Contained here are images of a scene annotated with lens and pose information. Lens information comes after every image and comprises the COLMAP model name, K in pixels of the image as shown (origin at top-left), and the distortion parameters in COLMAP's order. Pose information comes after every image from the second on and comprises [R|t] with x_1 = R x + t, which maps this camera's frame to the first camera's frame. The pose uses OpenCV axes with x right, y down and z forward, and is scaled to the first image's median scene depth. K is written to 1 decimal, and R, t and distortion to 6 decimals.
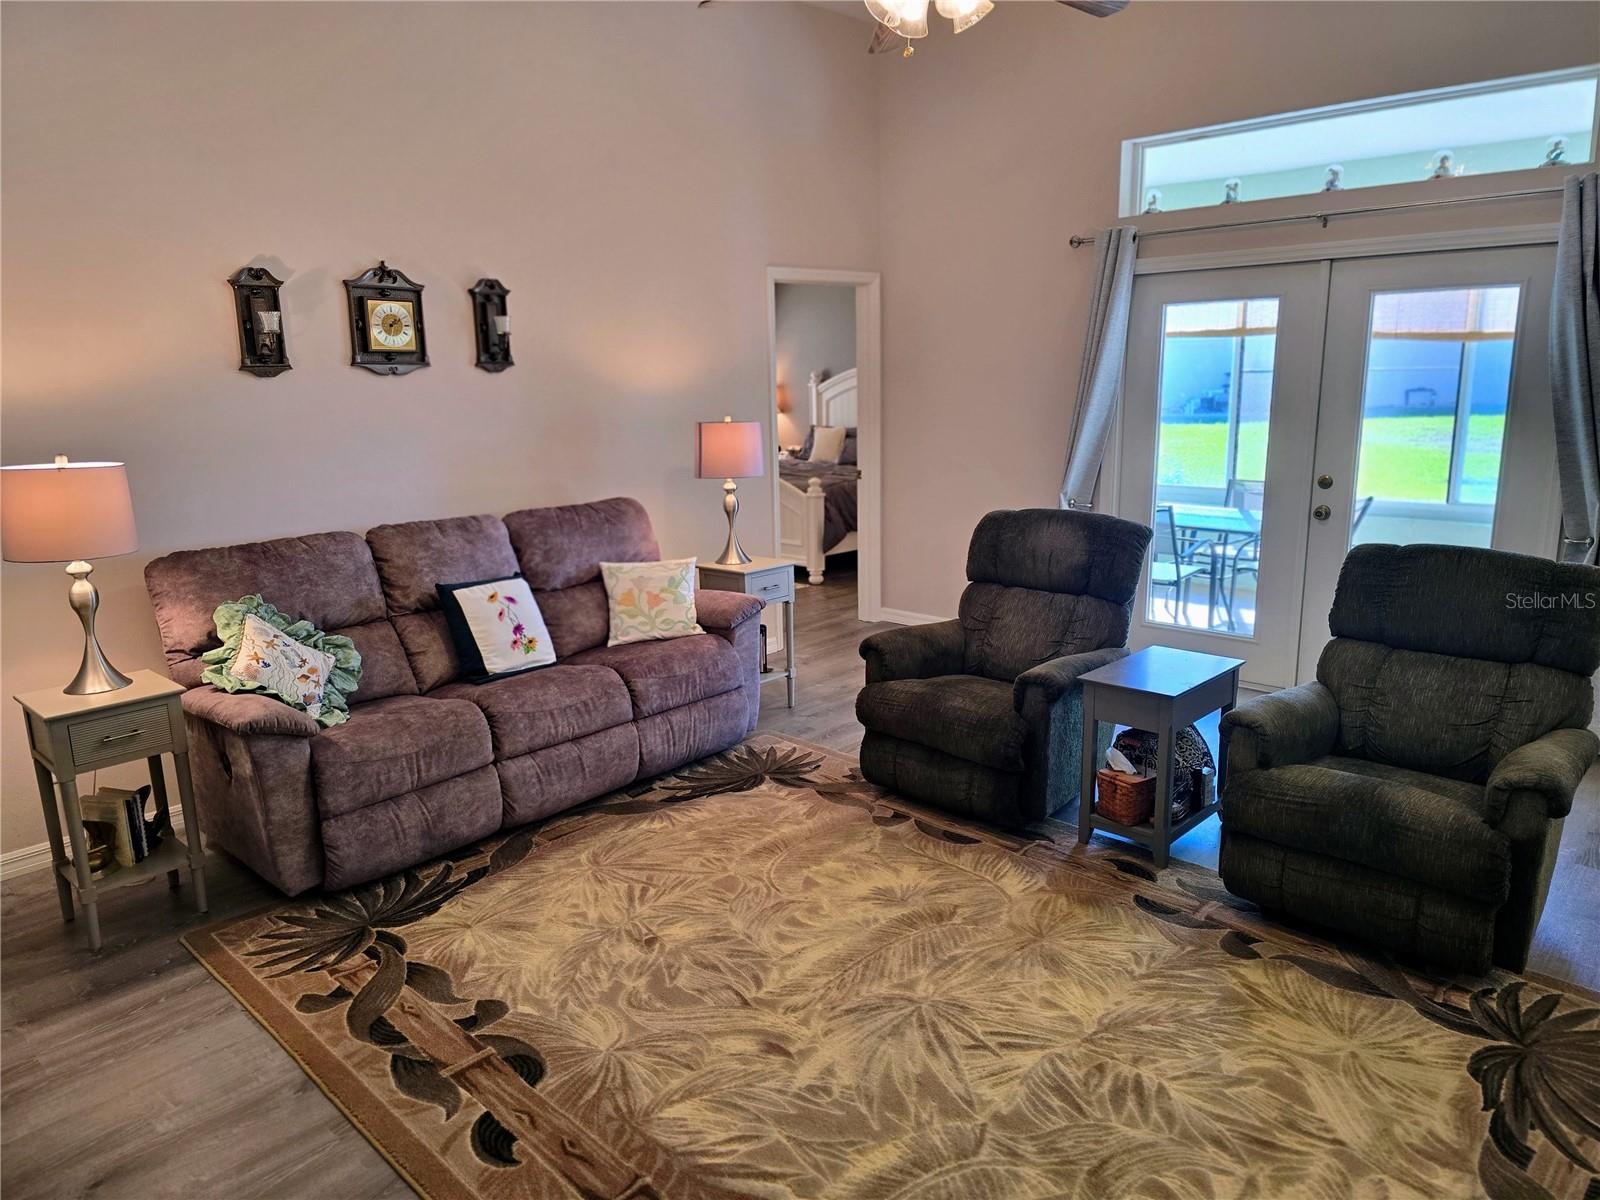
lens RADIAL K [[1053.2, 0, 789.2], [0, 1053.2, 598.6], [0, 0, 1]] dist [0.072910, -0.073770]
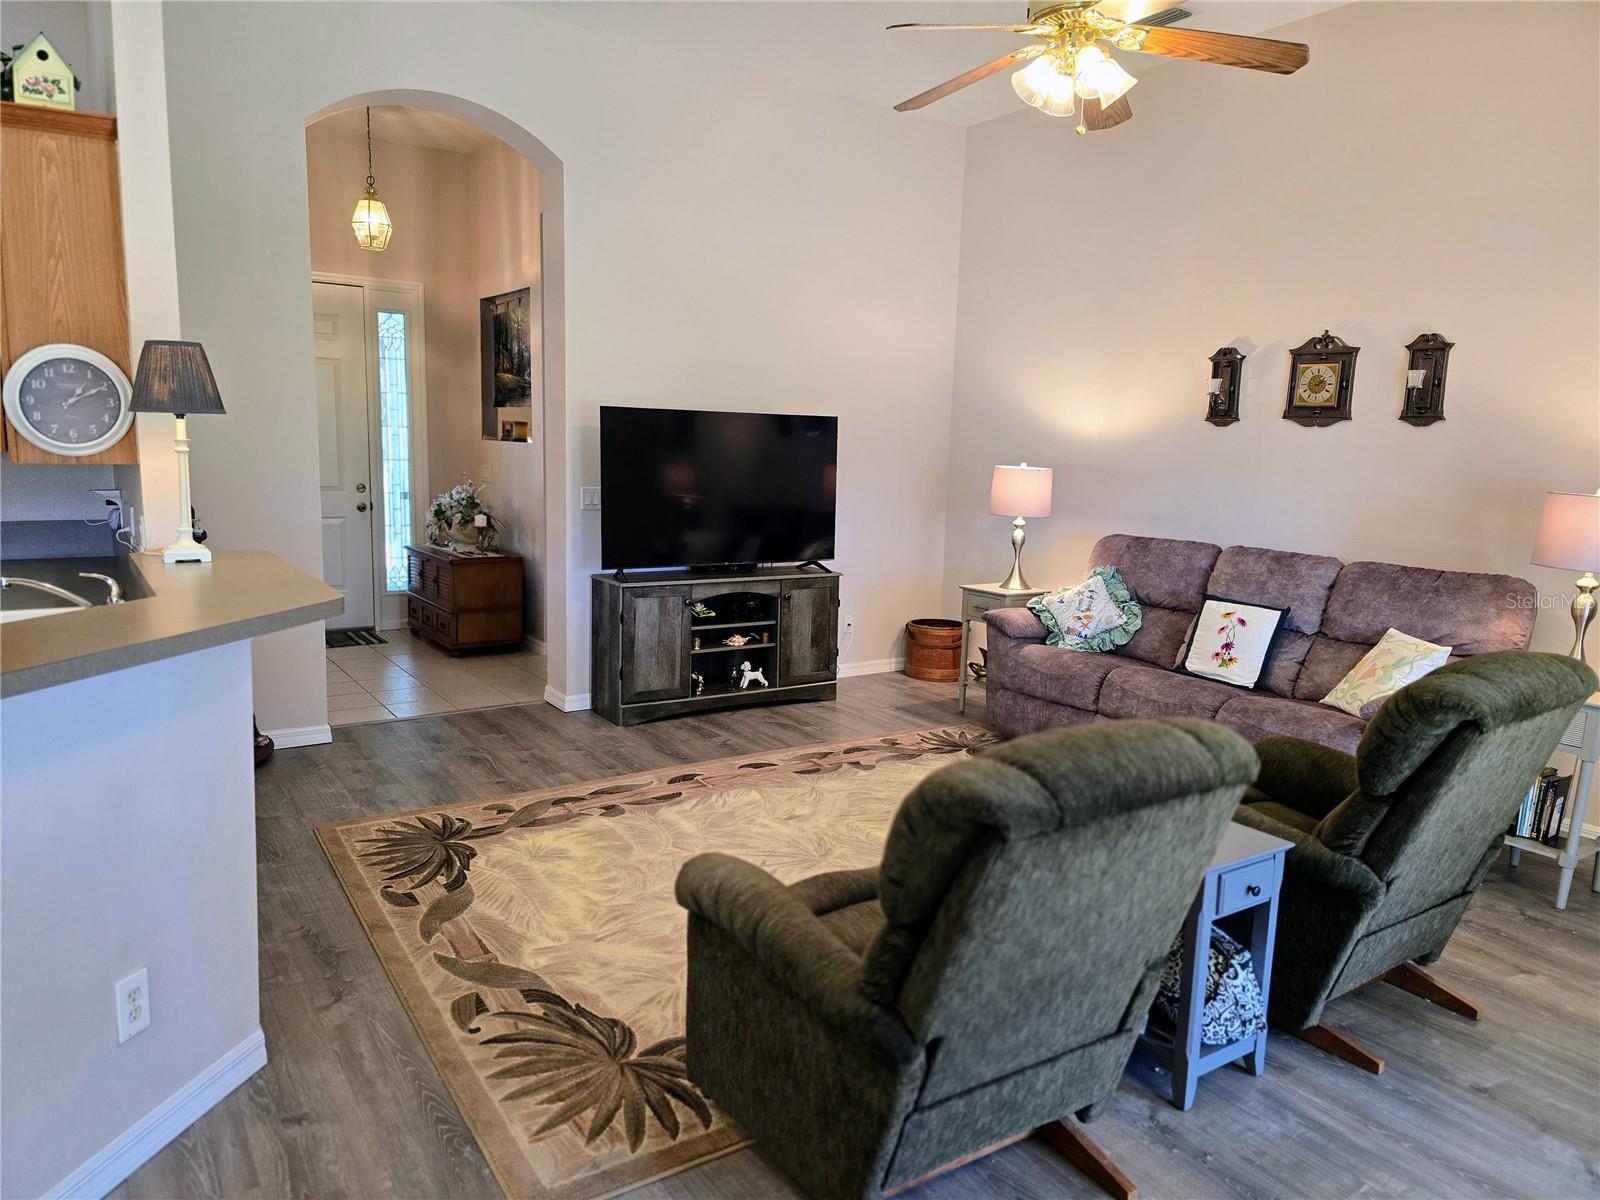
lens RADIAL K [[1053.2, 0, 789.2], [0, 1053.2, 598.6], [0, 0, 1]] dist [0.072910, -0.073770]
pose [[-0.205352, 0.163782, -0.964887, 1.049800], [-0.229684, 0.950298, 0.210188, -0.169925], [0.951355, 0.264781, -0.157528, 0.802039]]
